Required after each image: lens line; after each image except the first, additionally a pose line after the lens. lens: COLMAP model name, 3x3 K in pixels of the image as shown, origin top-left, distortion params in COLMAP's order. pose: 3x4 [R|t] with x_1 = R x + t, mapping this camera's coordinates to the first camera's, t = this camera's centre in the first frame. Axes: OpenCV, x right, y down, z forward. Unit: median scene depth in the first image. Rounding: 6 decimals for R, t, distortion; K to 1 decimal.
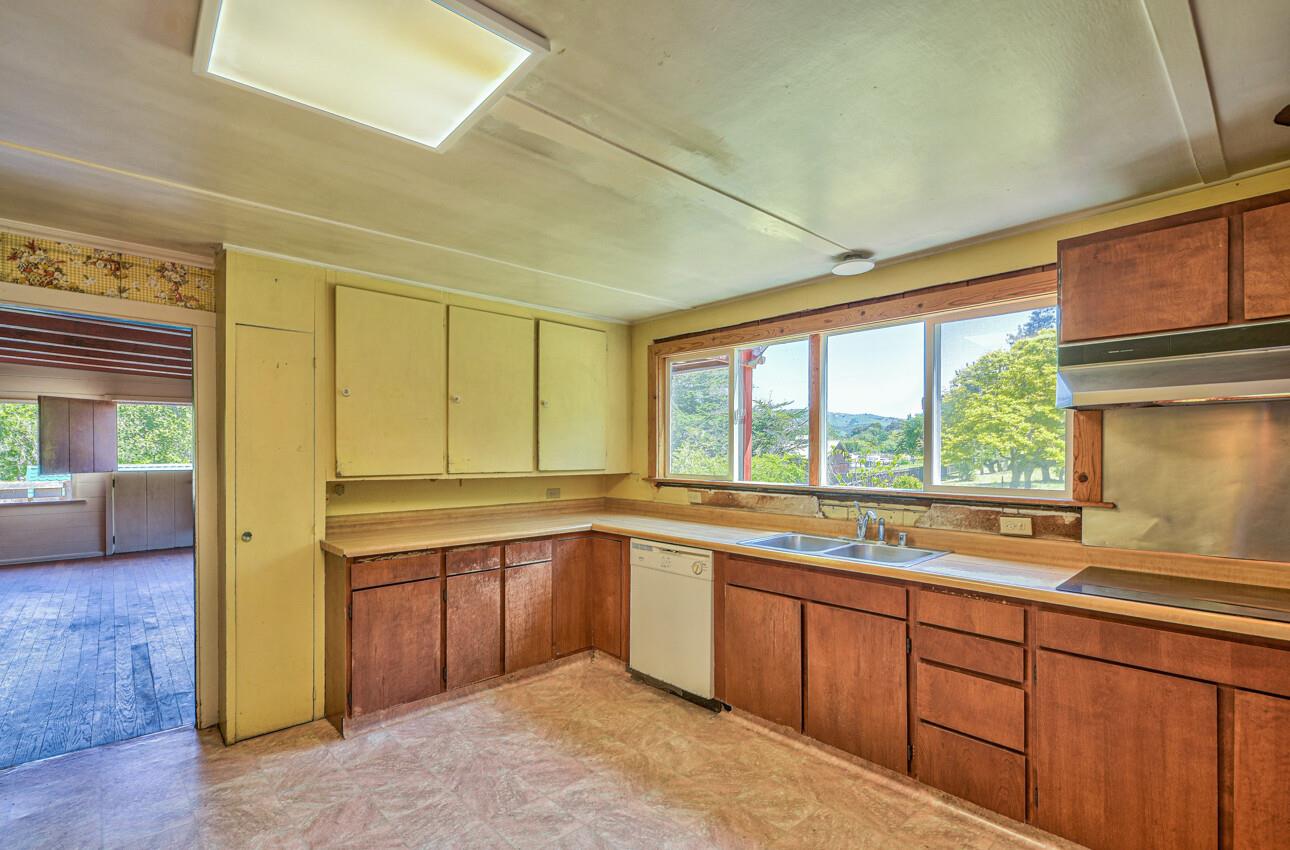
lens RADIAL K [[585.9, 0, 626.4], [0, 585.9, 450.9], [0, 0, 1]] dist [-0.002011, -0.000782]
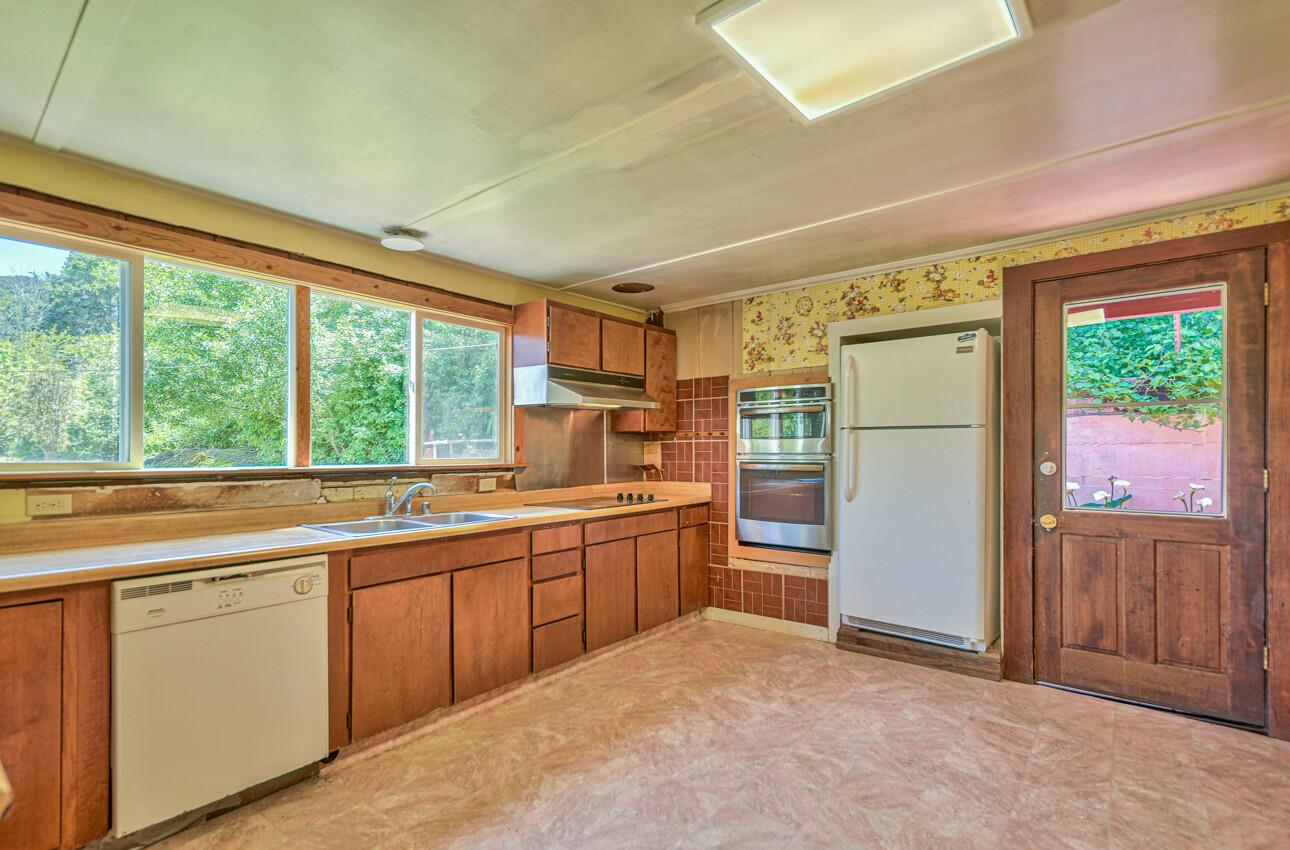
lens RADIAL K [[585.9, 0, 659.8], [0, 585.9, 449.9], [0, 0, 1]] dist [-0.002011, -0.000782]
pose [[-0.175928, 0.002575, 0.984400, -0.743236], [0.004094, 0.999990, -0.001884, 0.048548], [-0.984395, 0.003699, -0.175937, 0.815861]]
